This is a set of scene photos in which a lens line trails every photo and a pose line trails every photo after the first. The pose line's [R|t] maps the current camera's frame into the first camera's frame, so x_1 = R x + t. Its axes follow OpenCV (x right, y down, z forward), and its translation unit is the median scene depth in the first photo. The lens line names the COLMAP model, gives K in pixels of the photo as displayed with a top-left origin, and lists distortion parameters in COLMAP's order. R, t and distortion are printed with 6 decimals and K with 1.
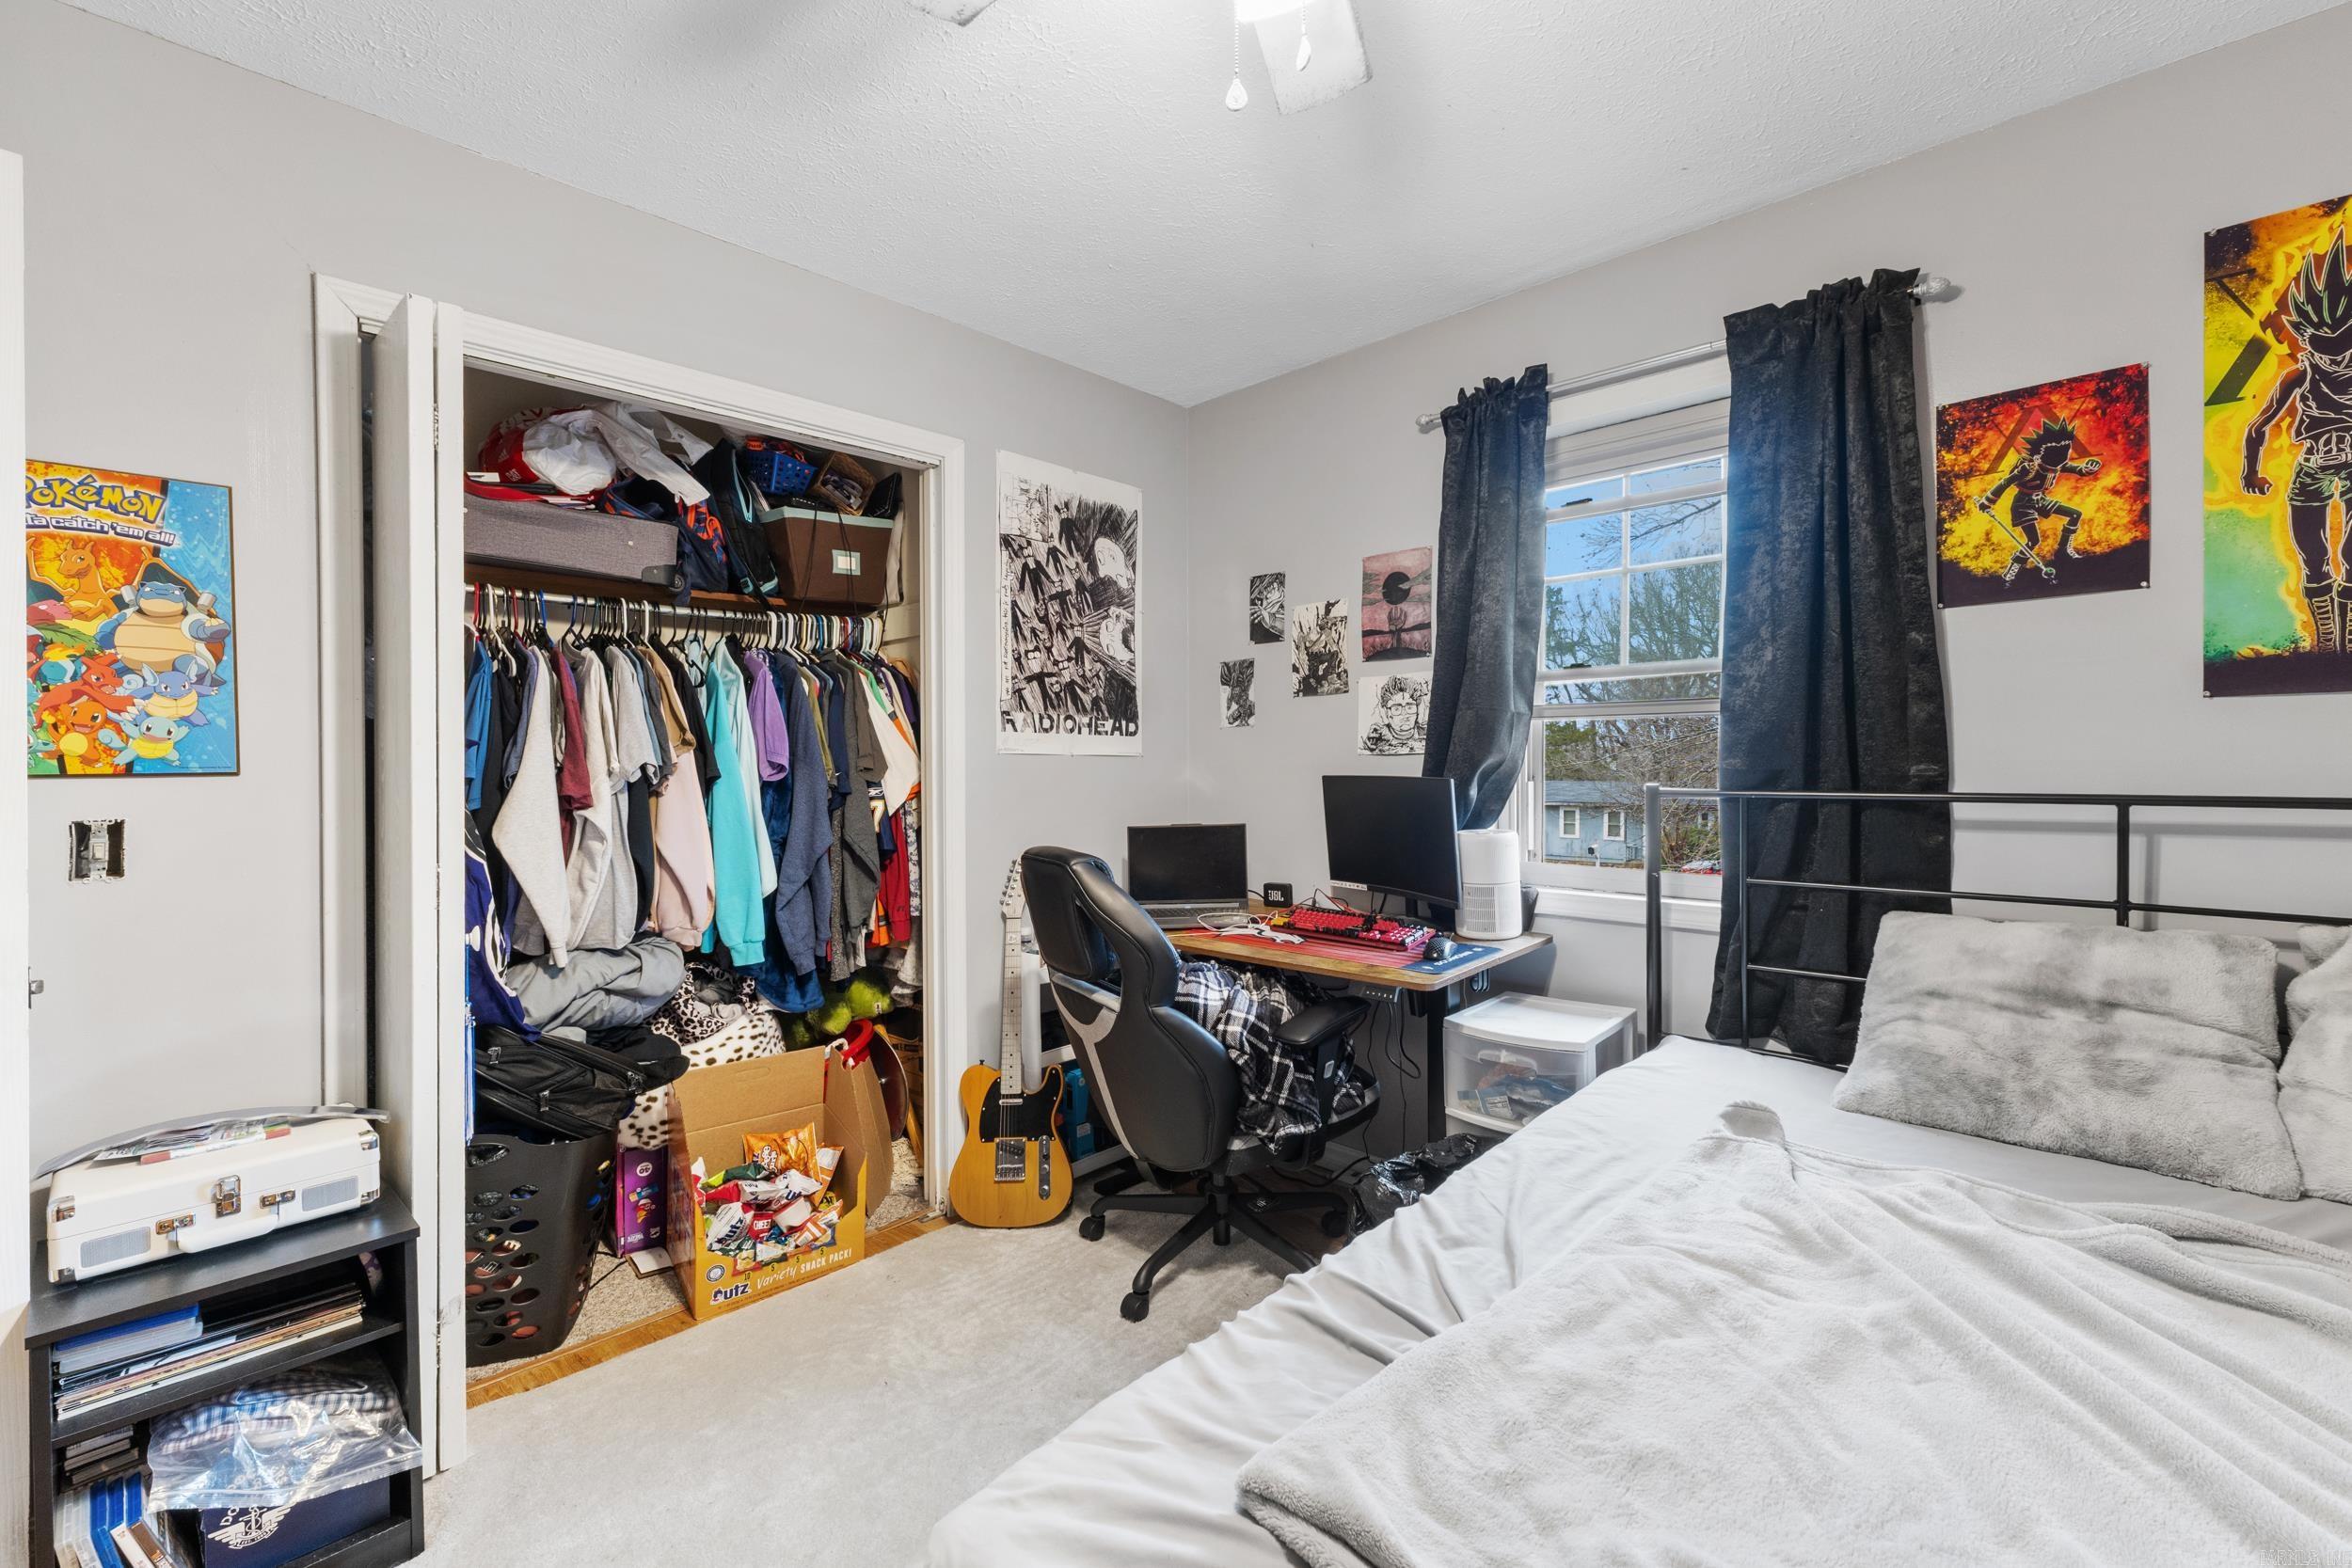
lens RADIAL K [[995.7, 0, 1176.5], [0, 995.7, 779.9], [0, 0, 1]] dist [0.002928, 0.000942]
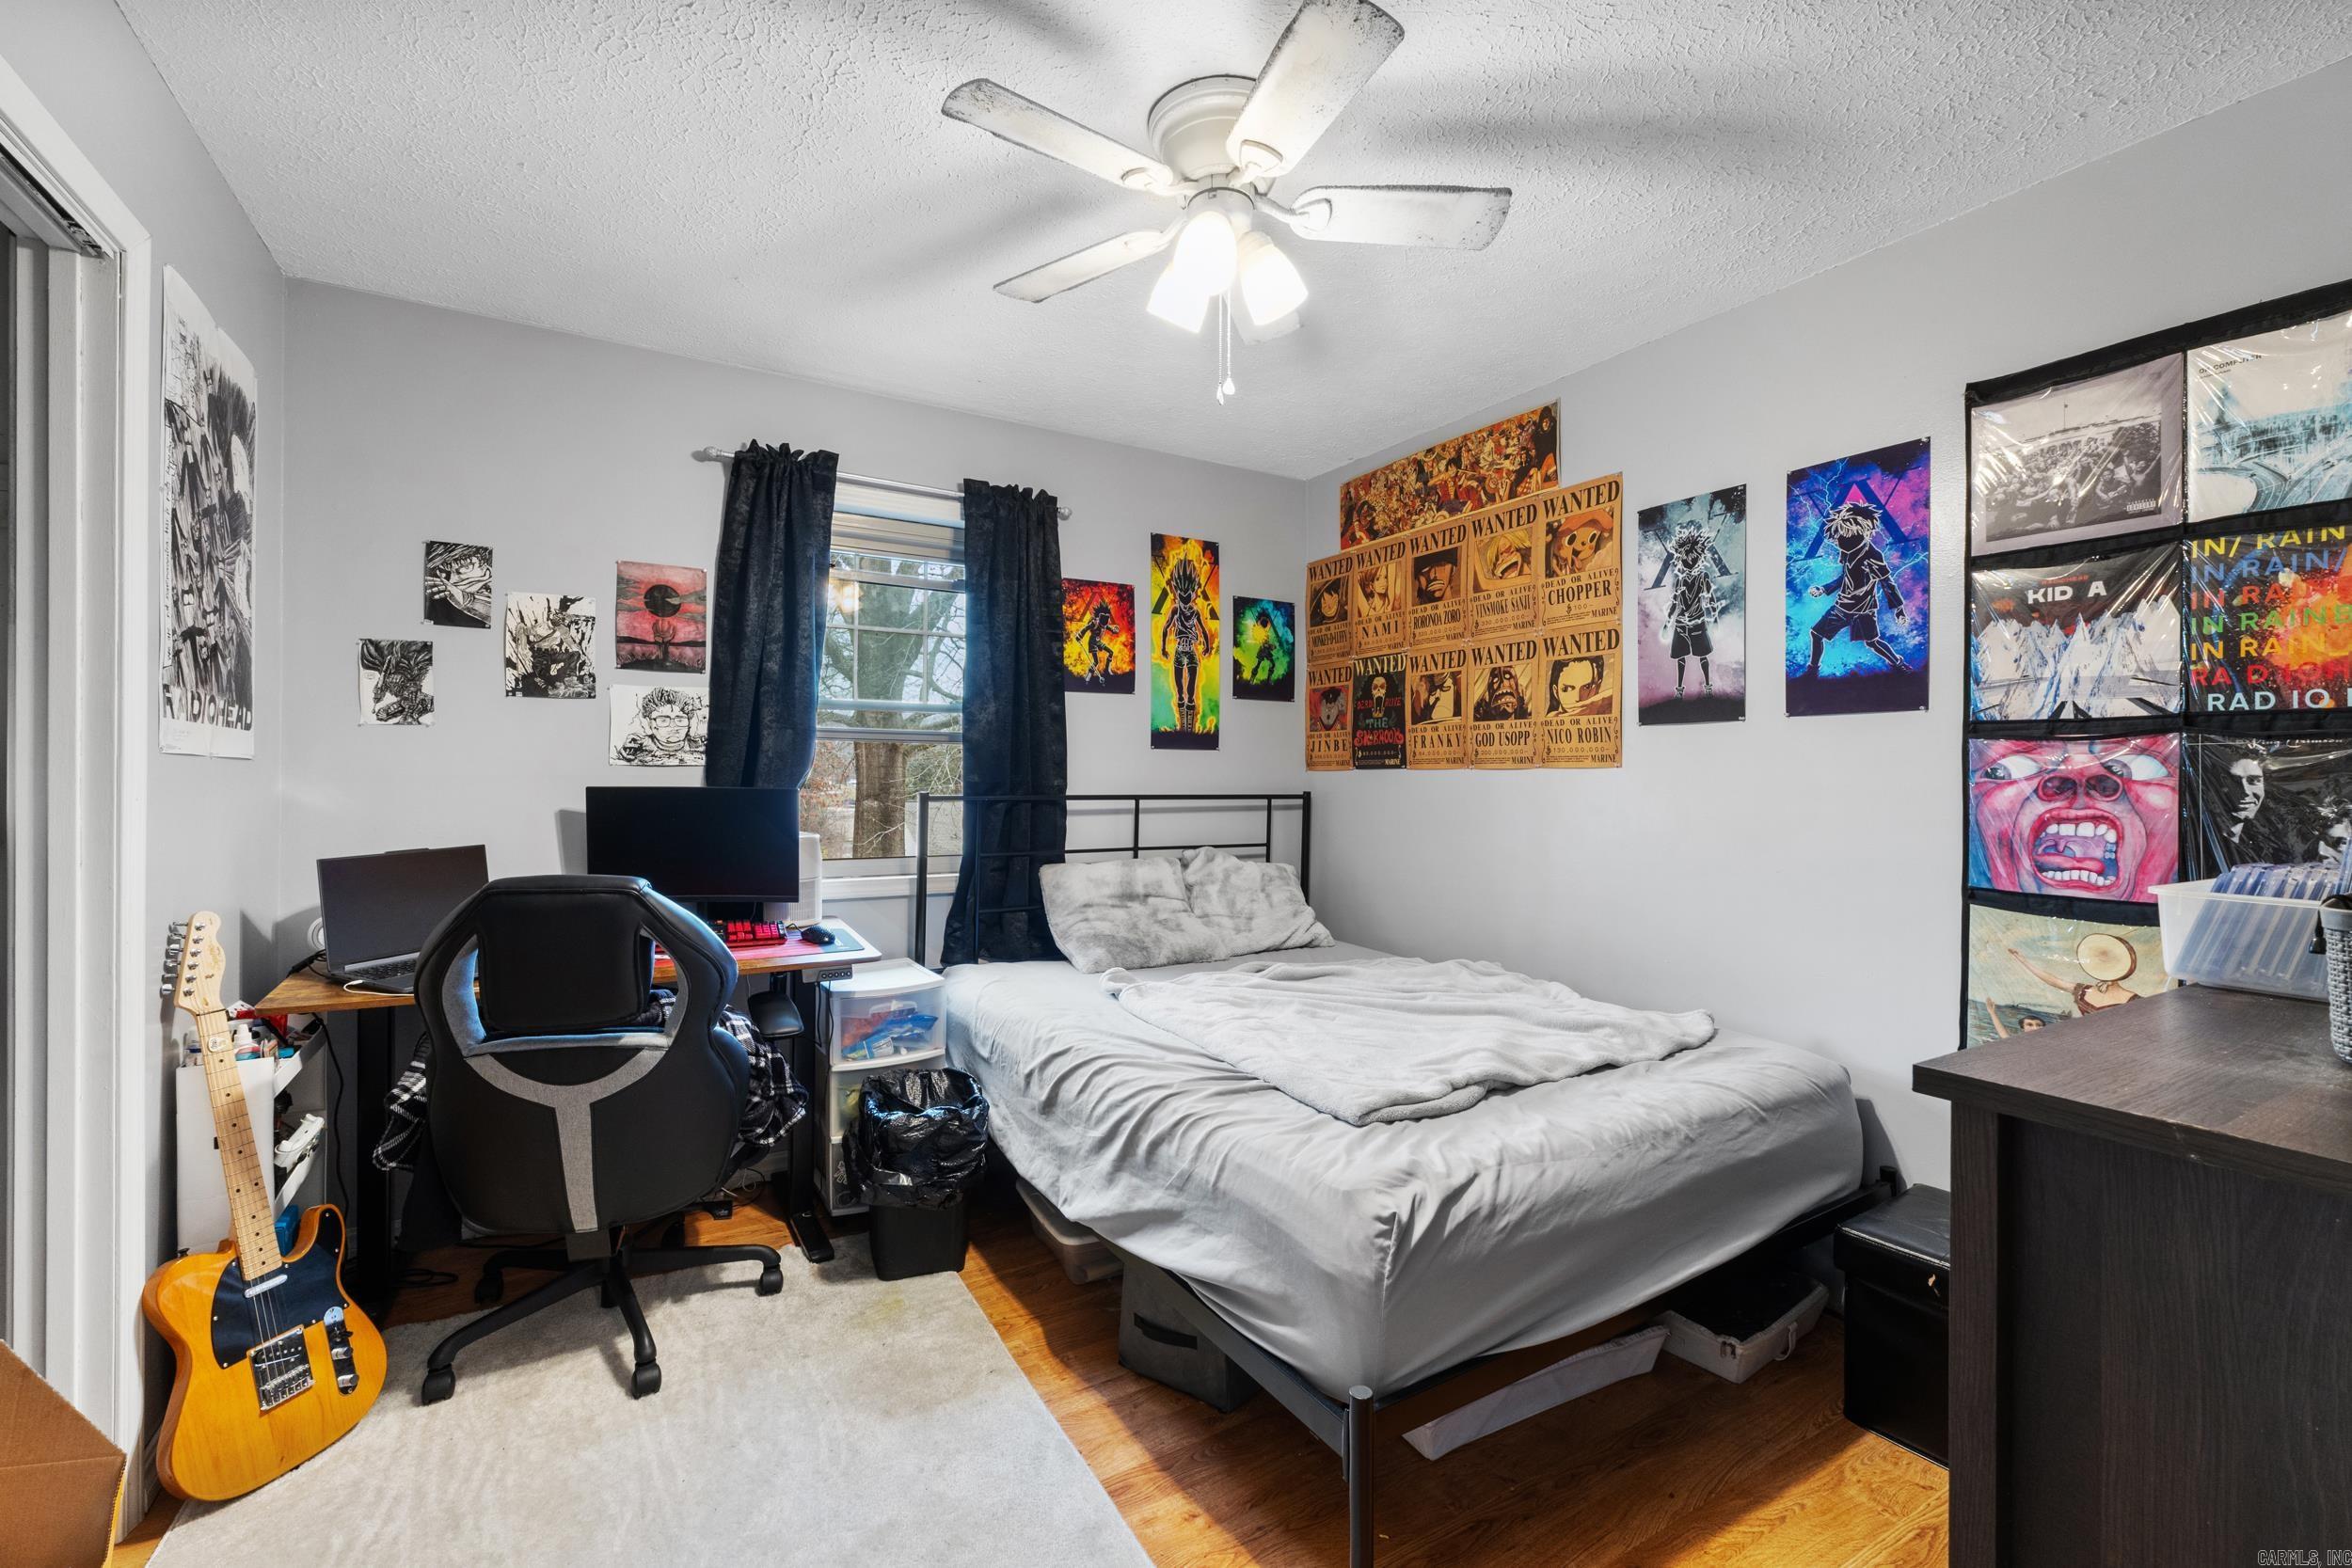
lens RADIAL K [[995.7, 0, 1175.5], [0, 995.7, 779.3], [0, 0, 1]] dist [0.002928, 0.000942]
pose [[0.265259, 0.003613, 0.964170, -0.771081], [0.005691, 0.999970, -0.005312, -0.004256], [-0.964160, 0.006897, 0.265231, 0.292320]]
